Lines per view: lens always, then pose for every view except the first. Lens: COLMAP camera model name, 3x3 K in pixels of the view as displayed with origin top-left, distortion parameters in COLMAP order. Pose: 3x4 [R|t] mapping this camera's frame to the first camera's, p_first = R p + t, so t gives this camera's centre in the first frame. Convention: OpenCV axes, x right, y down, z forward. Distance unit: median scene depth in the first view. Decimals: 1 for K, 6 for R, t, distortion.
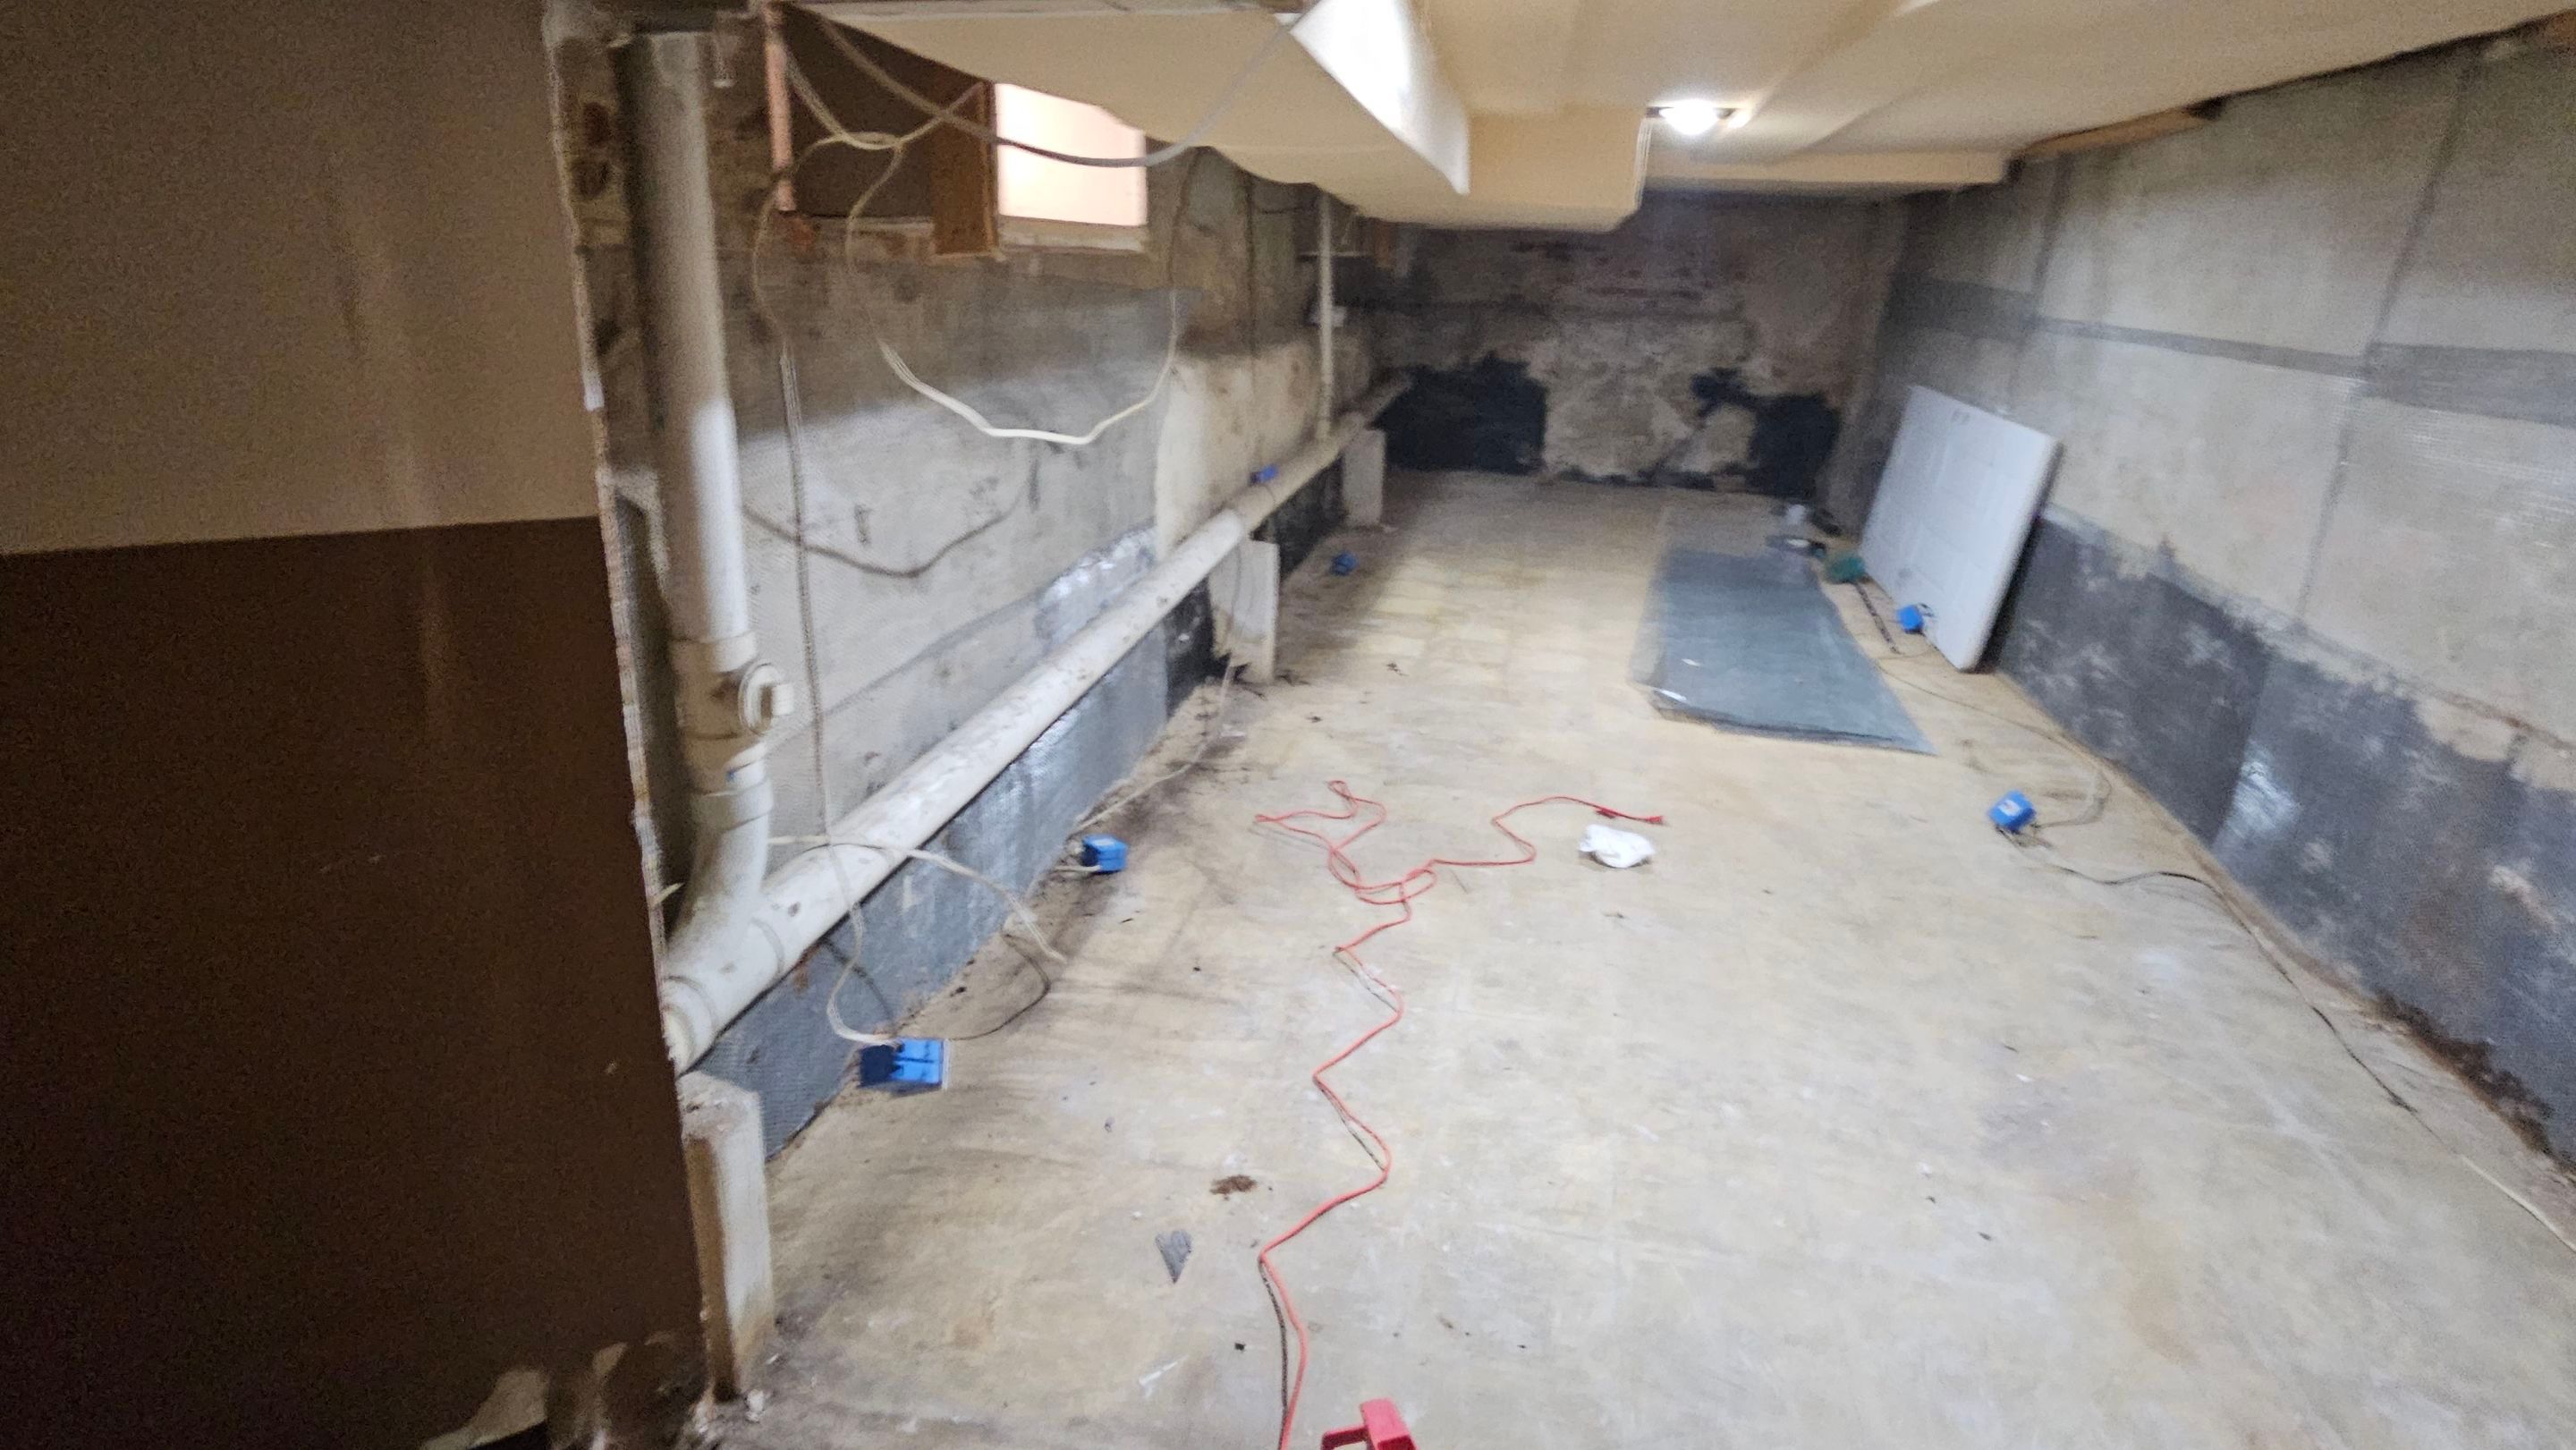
lens RADIAL K [[1357.9, 0, 1282.3], [0, 1357.9, 725.1], [0, 0, 1]] dist [0.000955, -0.000624]
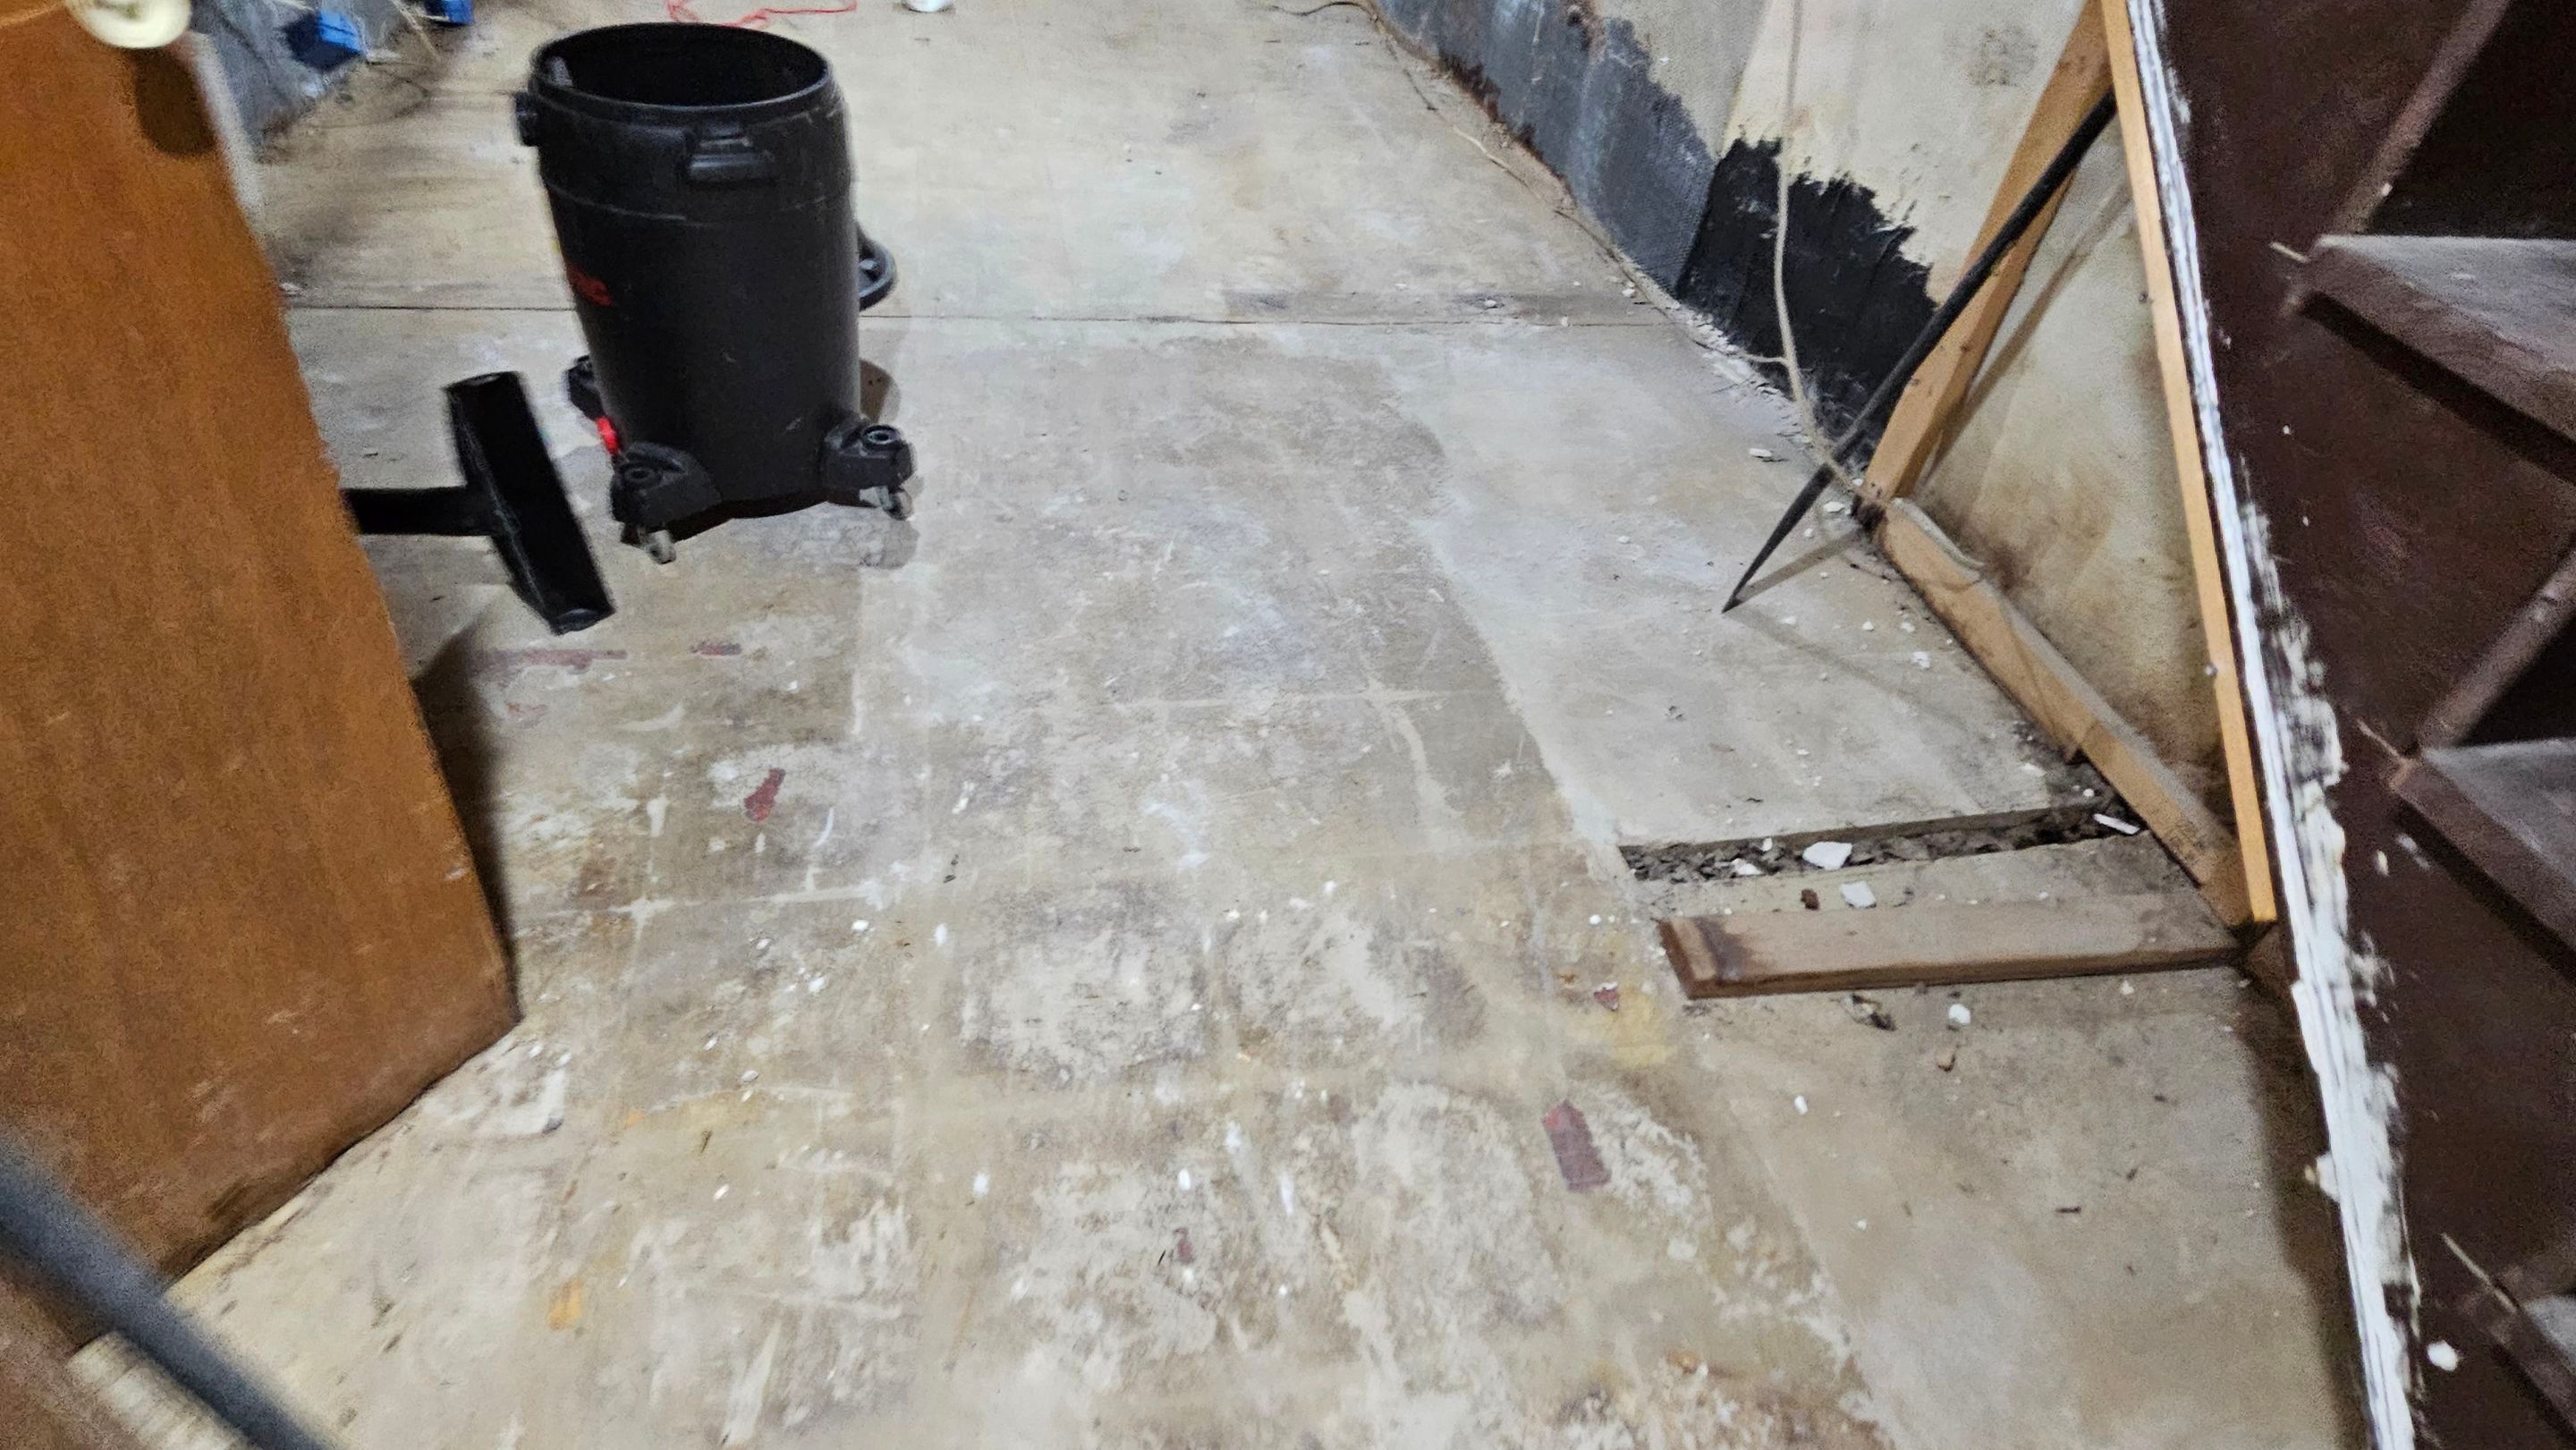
lens RADIAL K [[1373.7, 0, 1281.5], [0, 1373.7, 737.2], [0, 0, 1]] dist [-0.000325, -0.001816]
pose [[0.917306, -0.216177, 0.334390, -0.009616], [0.062383, 0.907444, 0.415515, 0.171566], [-0.393265, -0.360294, 0.845890, -0.334476]]
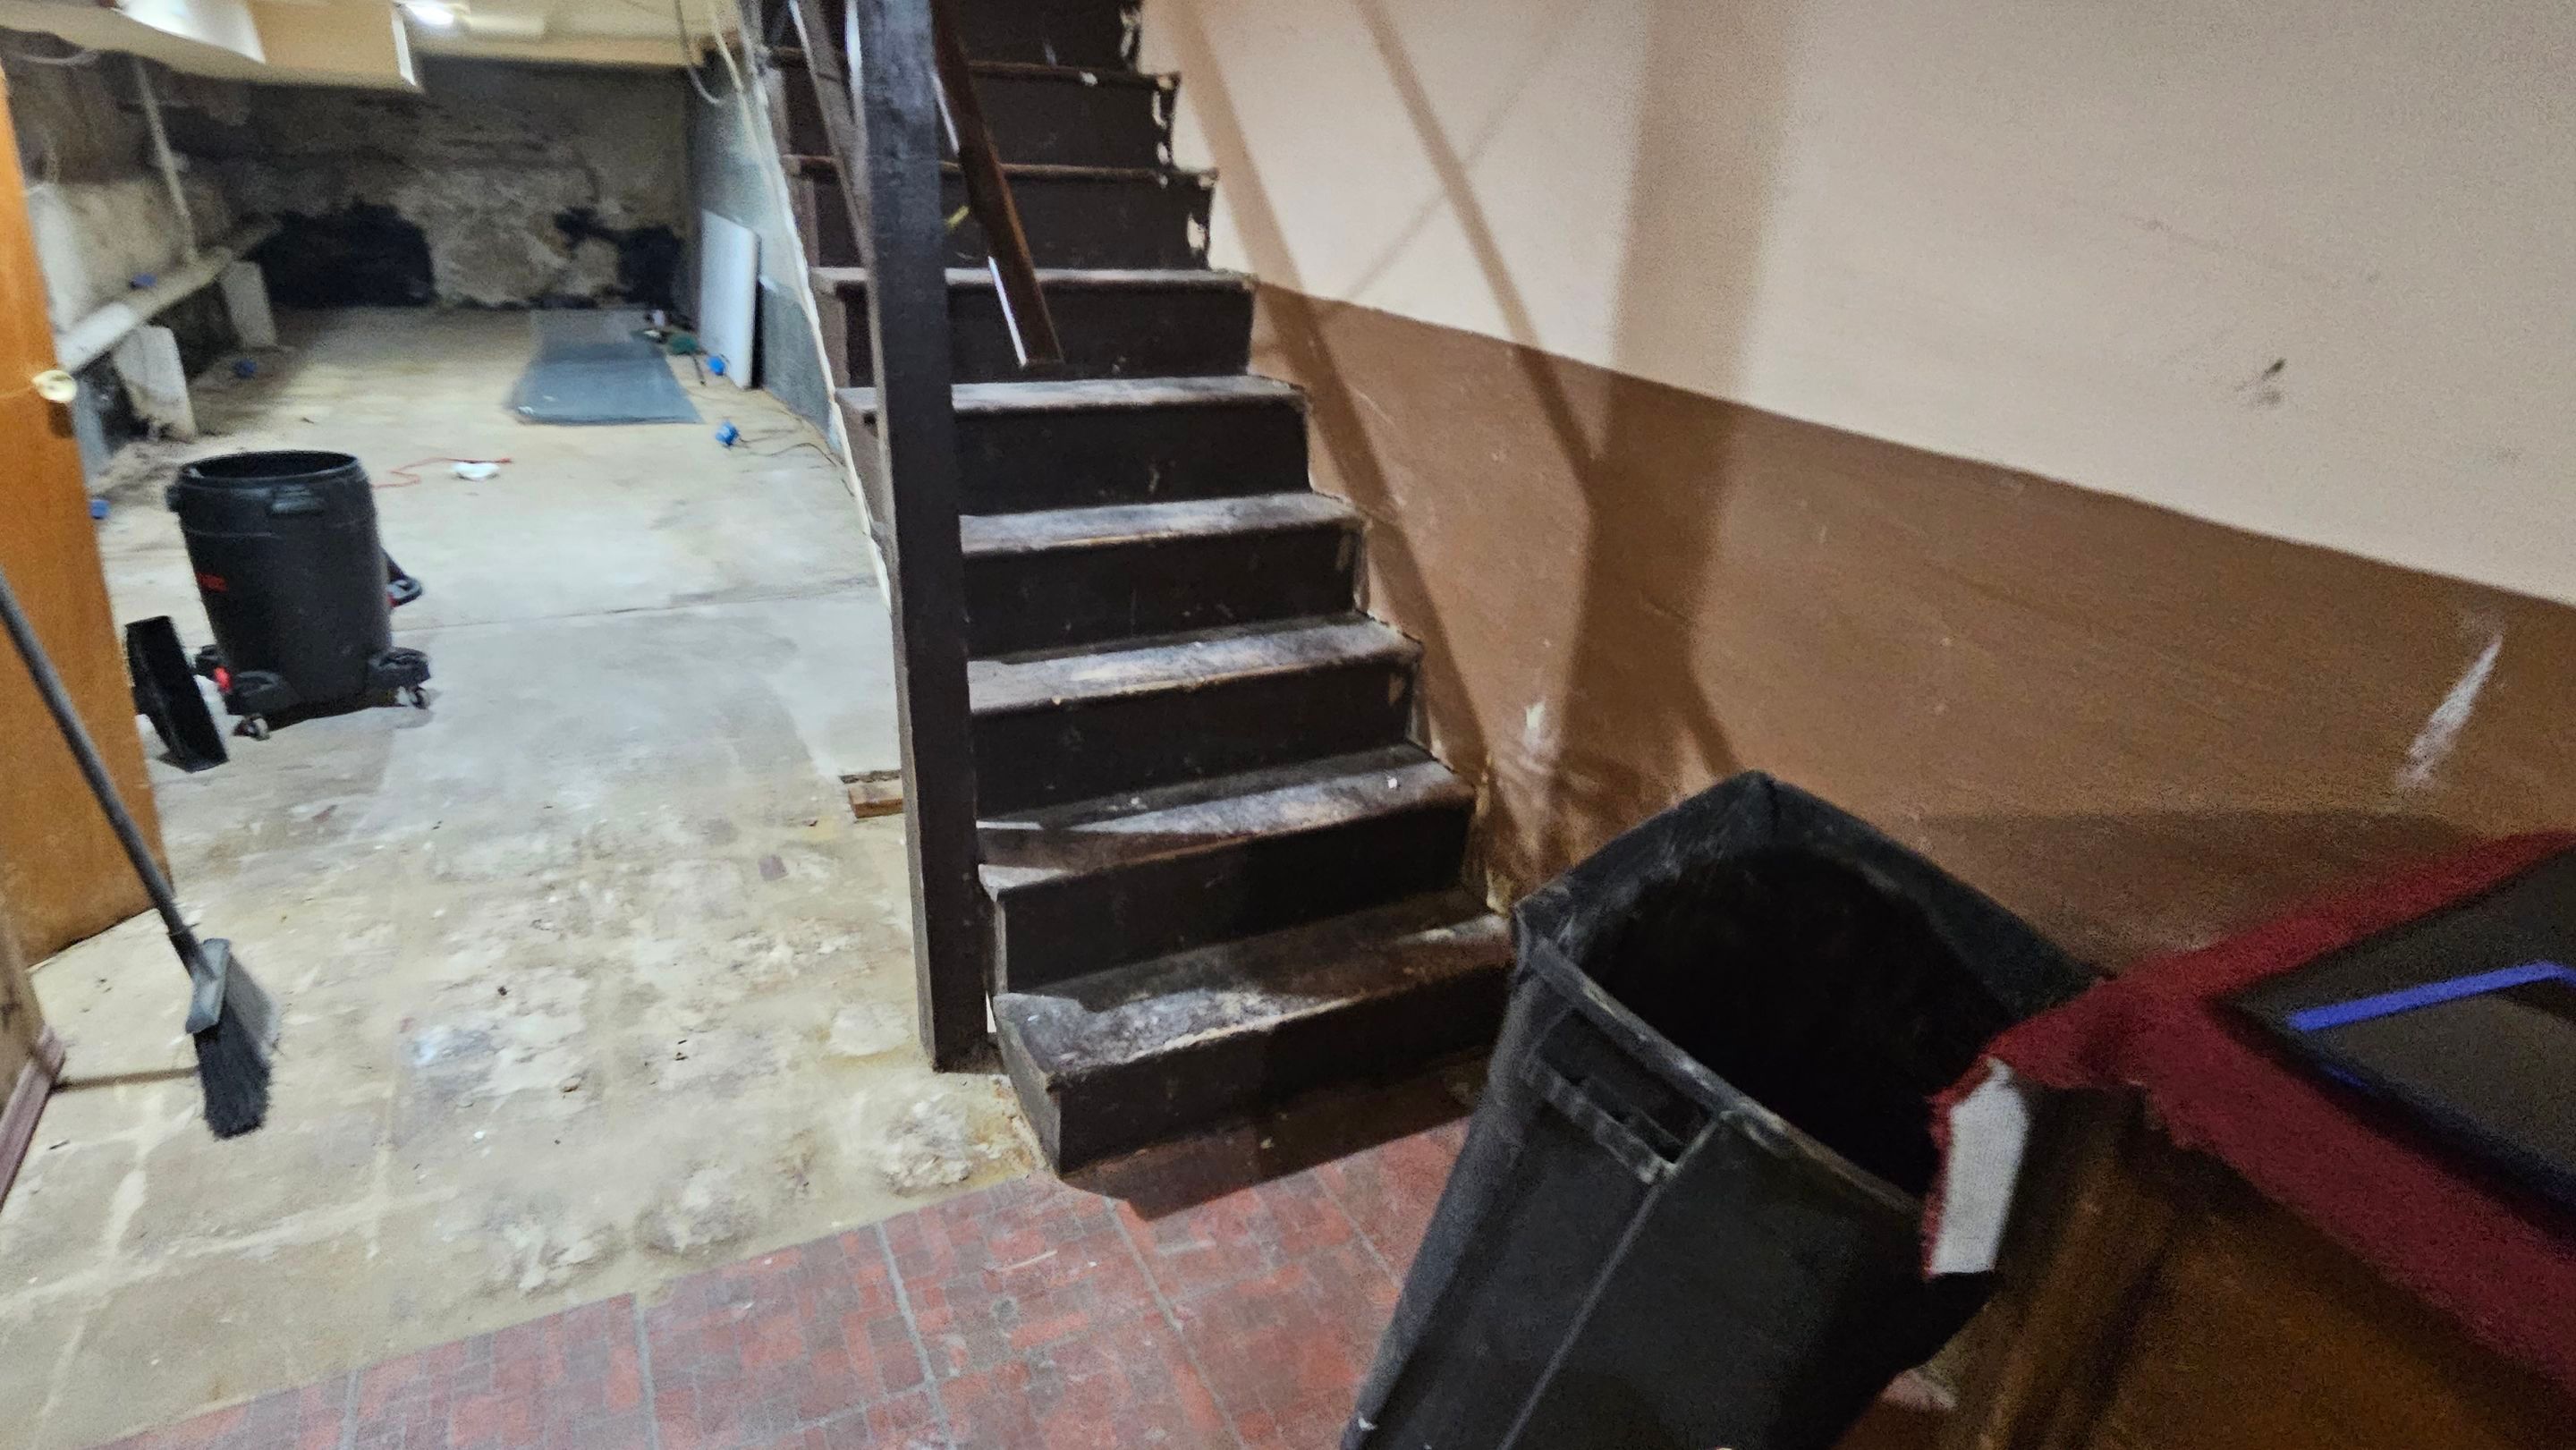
lens RADIAL K [[1384.3, 0, 1295.2], [0, 1384.3, 719.4], [0, 0, 1]] dist [-0.006240, 0.000008]
pose [[0.774969, -0.233495, 0.587285, -0.037498], [0.188612, 0.972350, 0.137703, 0.297455], [-0.603199, 0.004053, 0.797580, -0.838562]]
